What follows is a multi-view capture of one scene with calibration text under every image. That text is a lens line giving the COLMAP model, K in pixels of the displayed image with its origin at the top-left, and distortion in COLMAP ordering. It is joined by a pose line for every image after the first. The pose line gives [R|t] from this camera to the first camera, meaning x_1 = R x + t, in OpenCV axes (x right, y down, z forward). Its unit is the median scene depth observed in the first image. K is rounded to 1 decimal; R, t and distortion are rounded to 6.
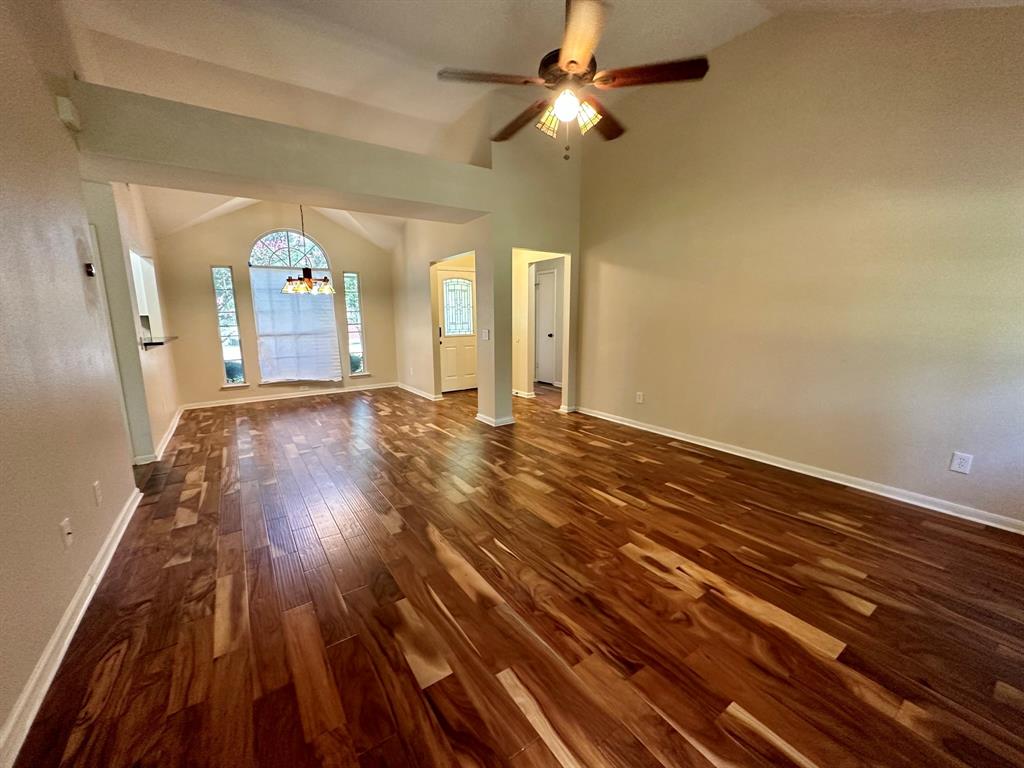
lens RADIAL K [[407.5, 0, 511.4], [0, 407.5, 384.5], [0, 0, 1]] dist [-0.001337, 0.000248]
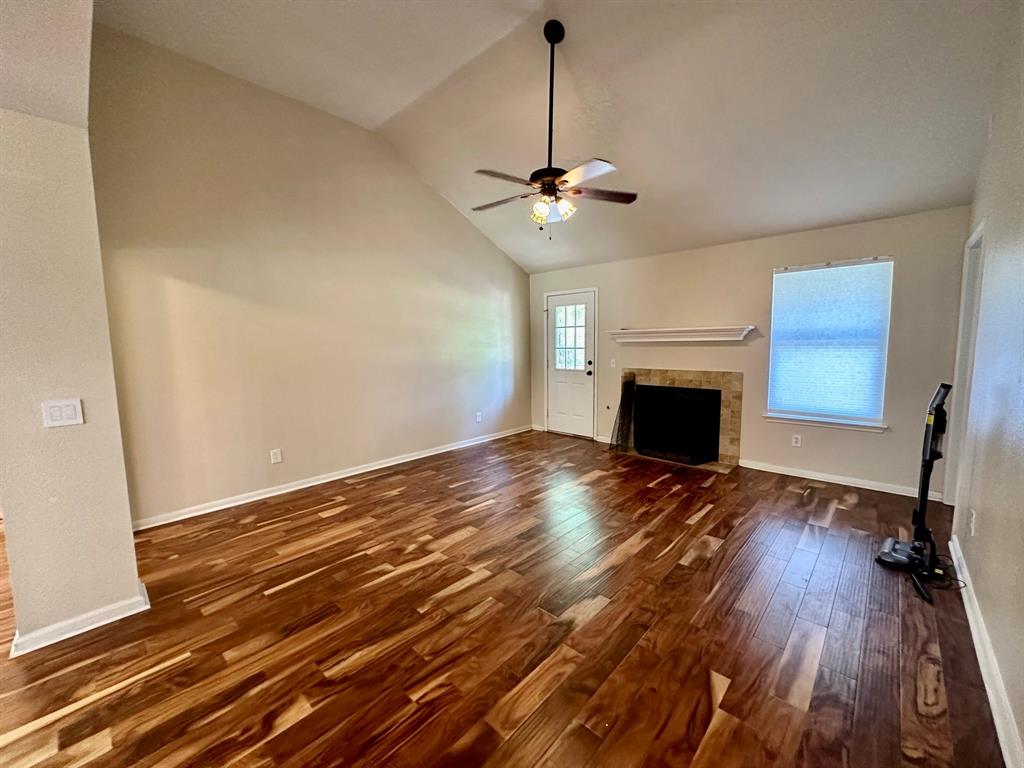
lens RADIAL K [[407.5, 0, 511.4], [0, 407.5, 384.5], [0, 0, 1]] dist [-0.001337, 0.000248]
pose [[-0.213084, -0.088005, 0.973062, -0.765212], [0.187694, 0.973698, 0.129164, -0.168587], [-0.958836, 0.210161, -0.190962, 0.922438]]
